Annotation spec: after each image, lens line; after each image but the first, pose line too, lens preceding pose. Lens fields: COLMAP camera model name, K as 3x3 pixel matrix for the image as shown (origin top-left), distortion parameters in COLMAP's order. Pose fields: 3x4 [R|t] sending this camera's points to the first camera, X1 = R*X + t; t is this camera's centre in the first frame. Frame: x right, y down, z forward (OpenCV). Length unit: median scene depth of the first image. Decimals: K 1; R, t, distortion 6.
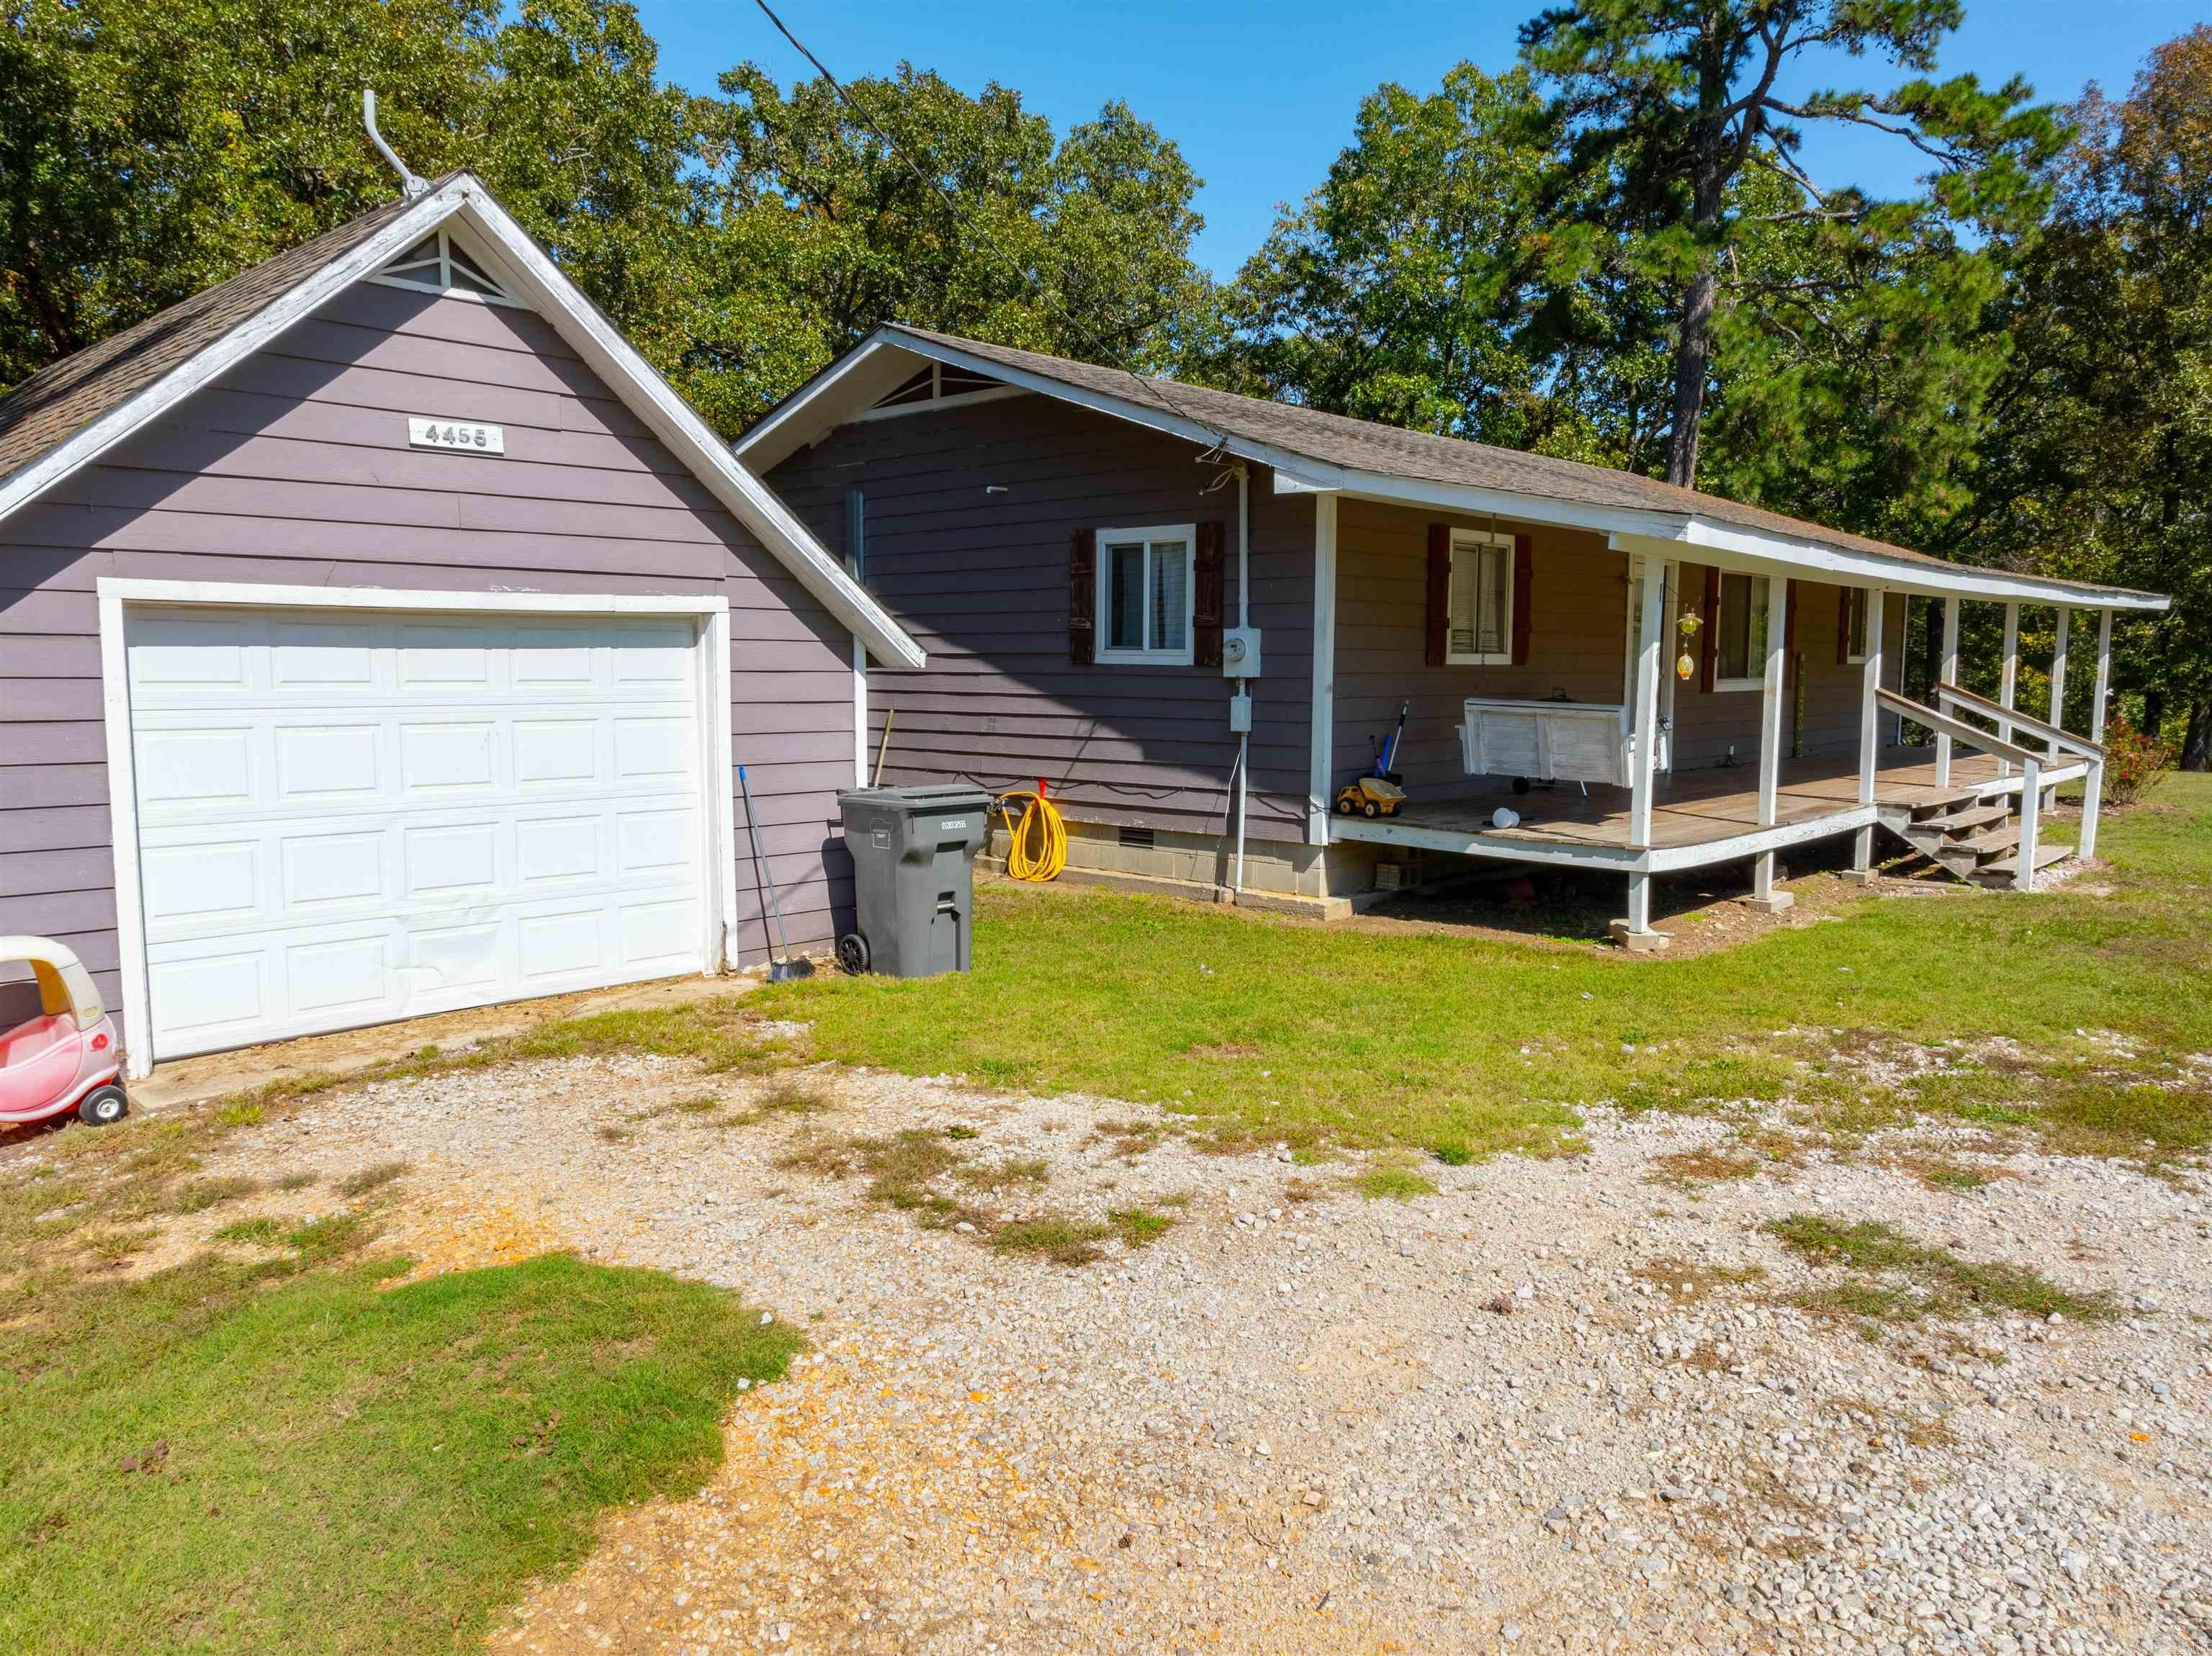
lens RADIAL K [[1551.5, 0, 1100.6], [0, 1551.5, 835.2], [0, 0, 1]] dist [-0.020252, 0.017715]
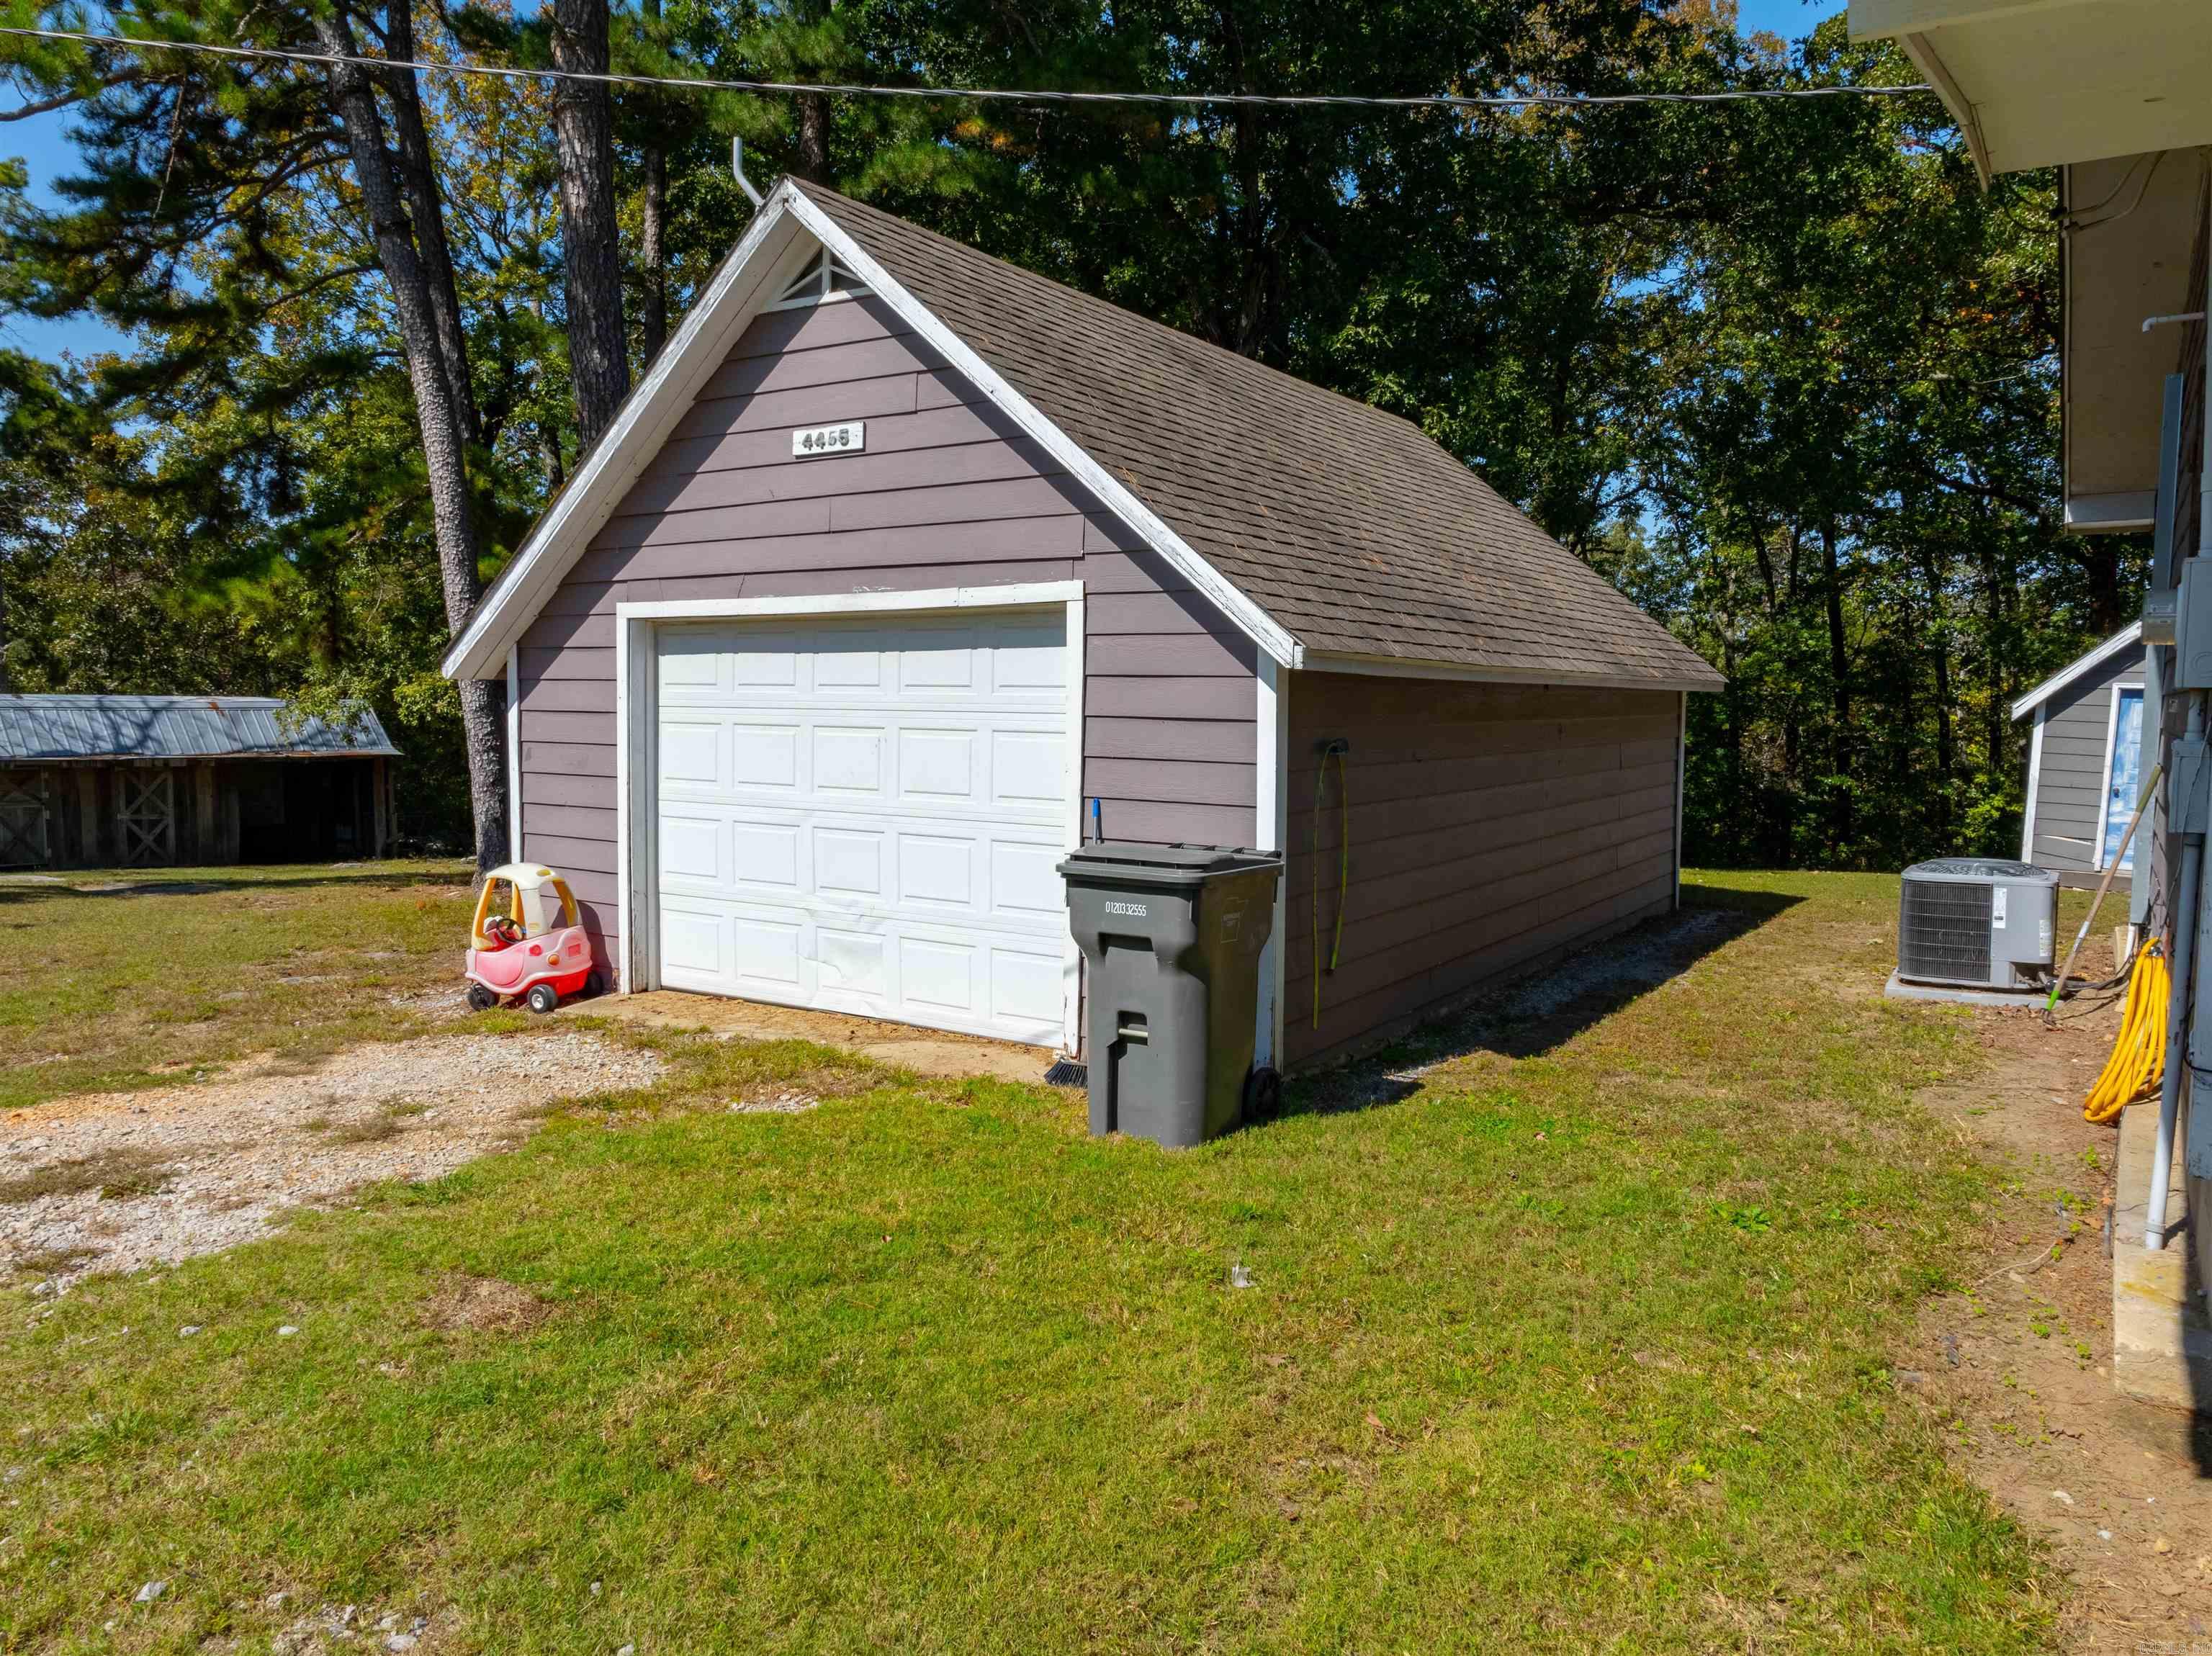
lens RADIAL K [[1551.5, 0, 1105.7], [0, 1551.5, 826.8], [0, 0, 1]] dist [-0.020252, 0.017715]
pose [[0.182819, 0.080577, -0.979839, 0.393601], [-0.117552, 0.991278, 0.059585, -0.057740], [0.976094, 0.104289, 0.190696, 0.641901]]
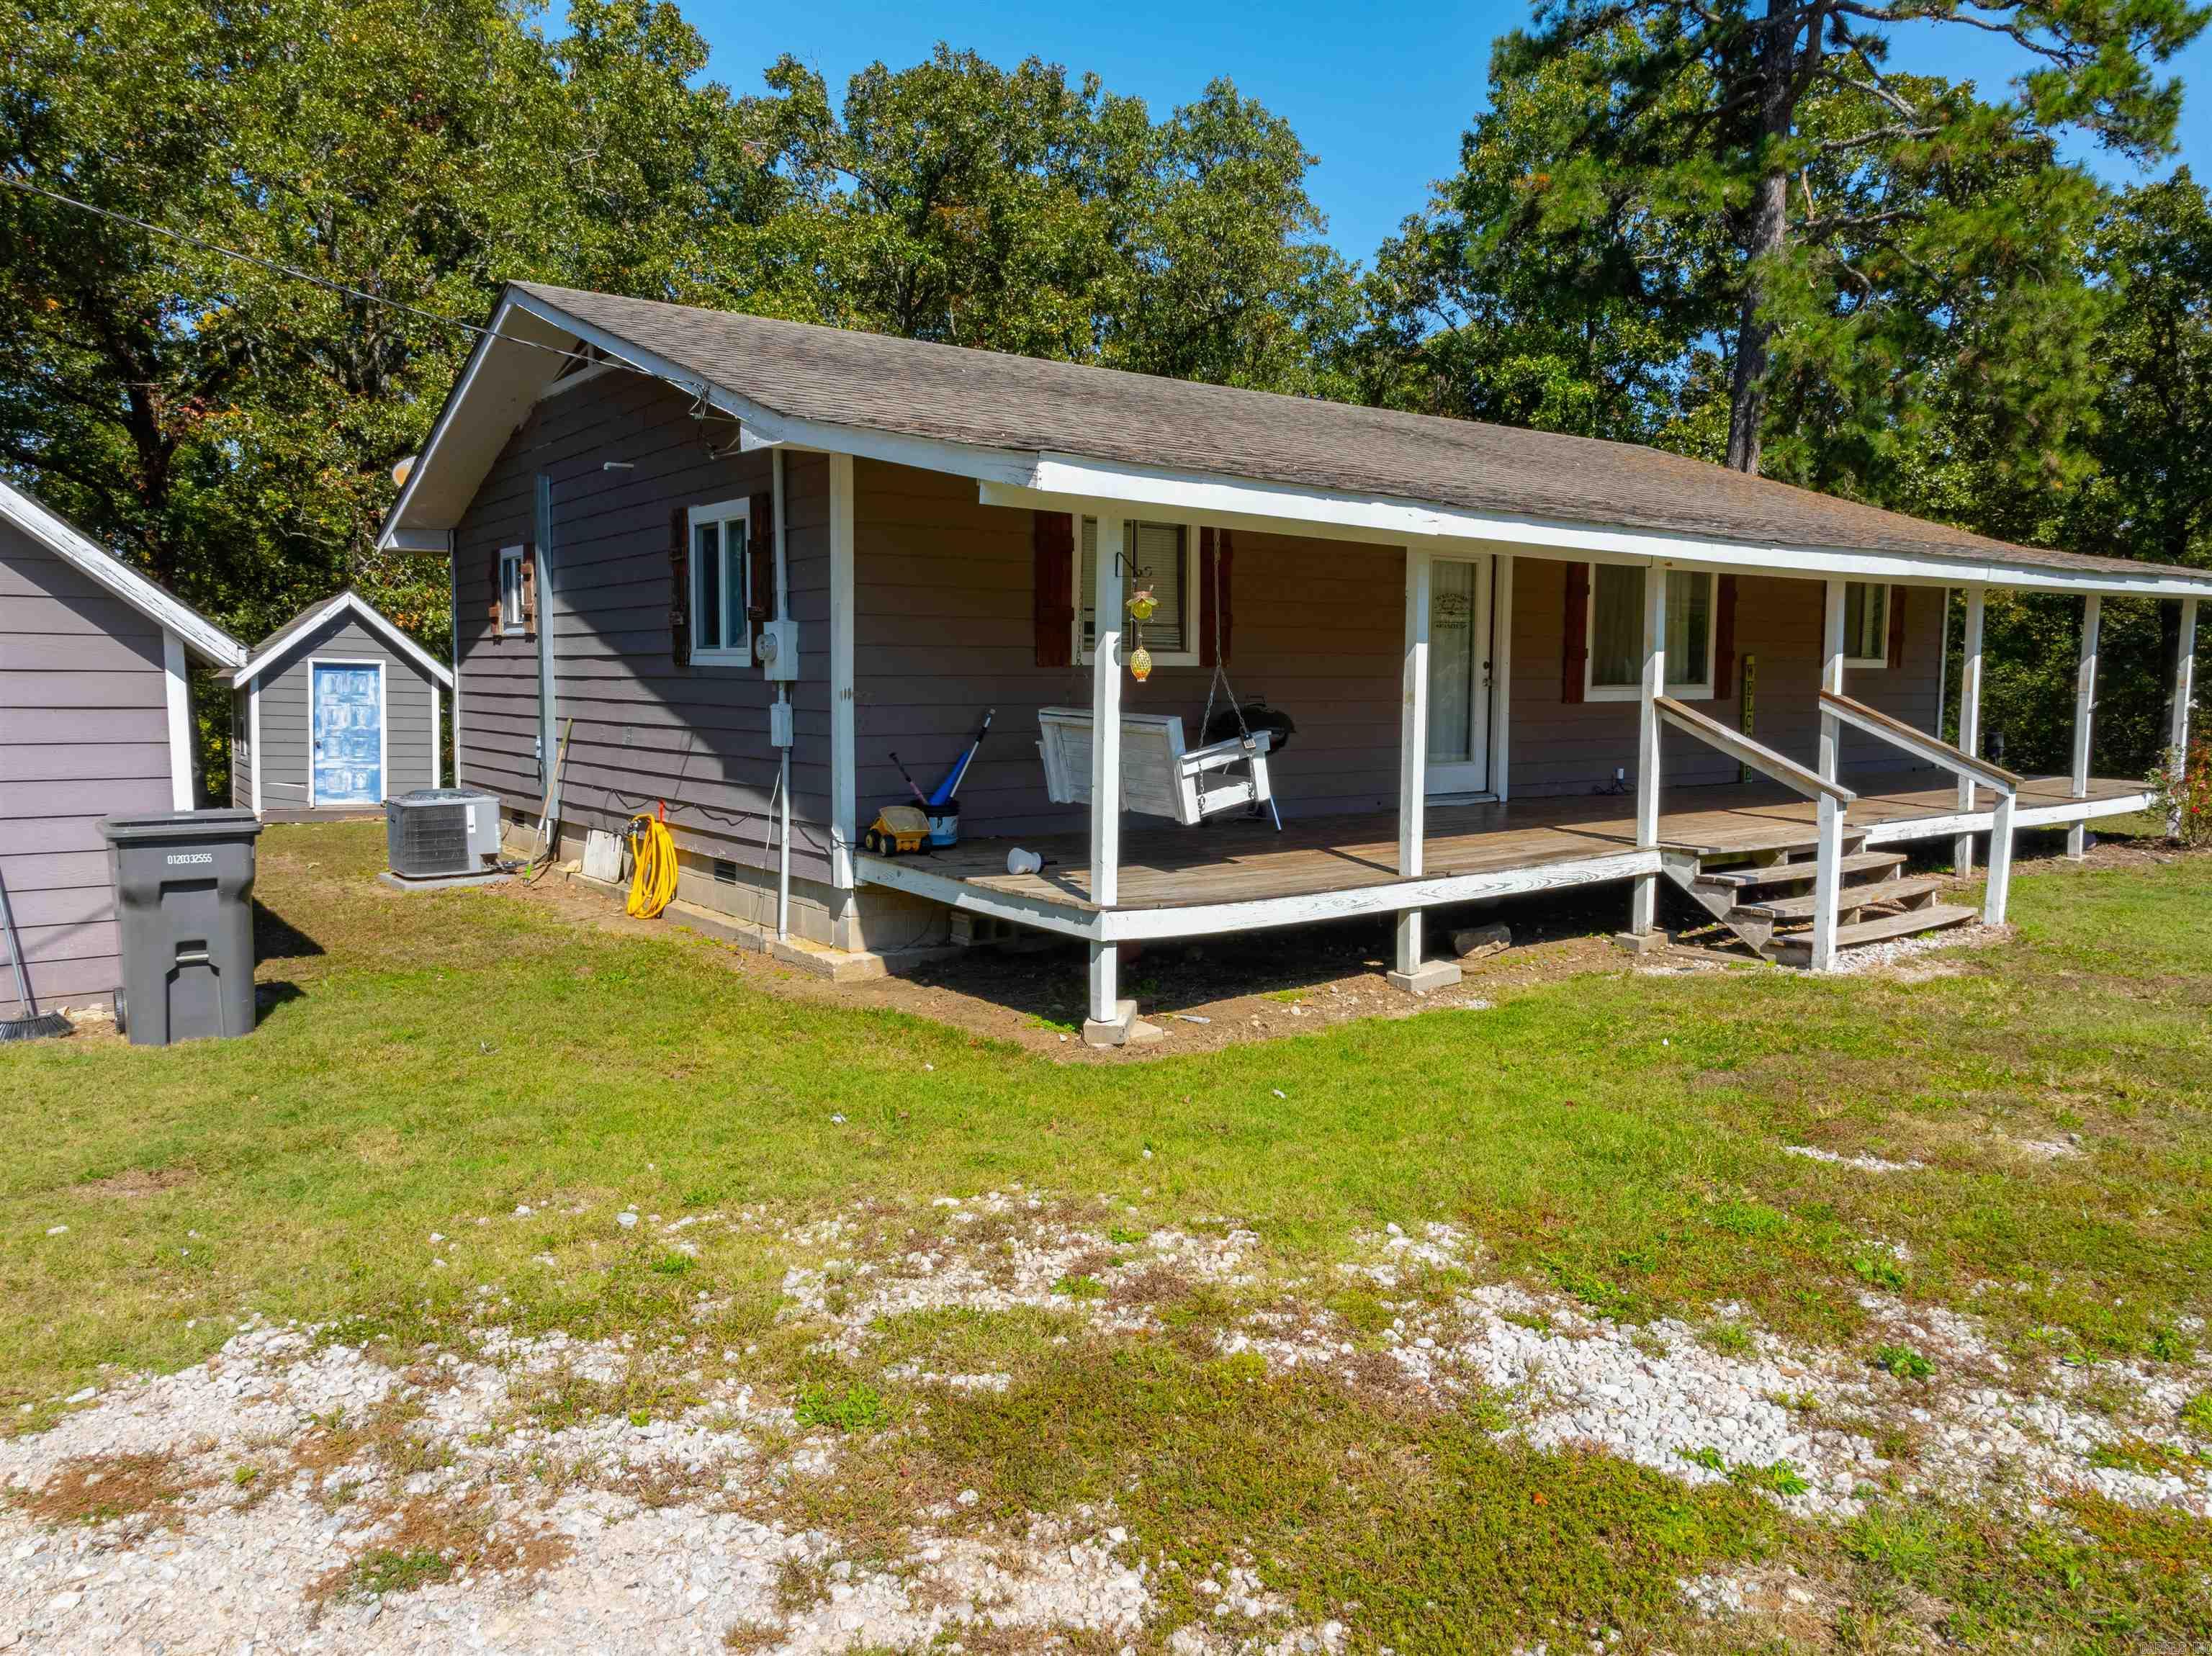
lens RADIAL K [[1551.5, 0, 1103.9], [0, 1551.5, 825.6], [0, 0, 1]] dist [-0.020252, 0.017715]
pose [[0.984674, 0.017395, -0.173533, 0.383864], [-0.019629, 0.999745, -0.011164, -0.018205], [0.173295, 0.014399, 0.984765, 0.211746]]
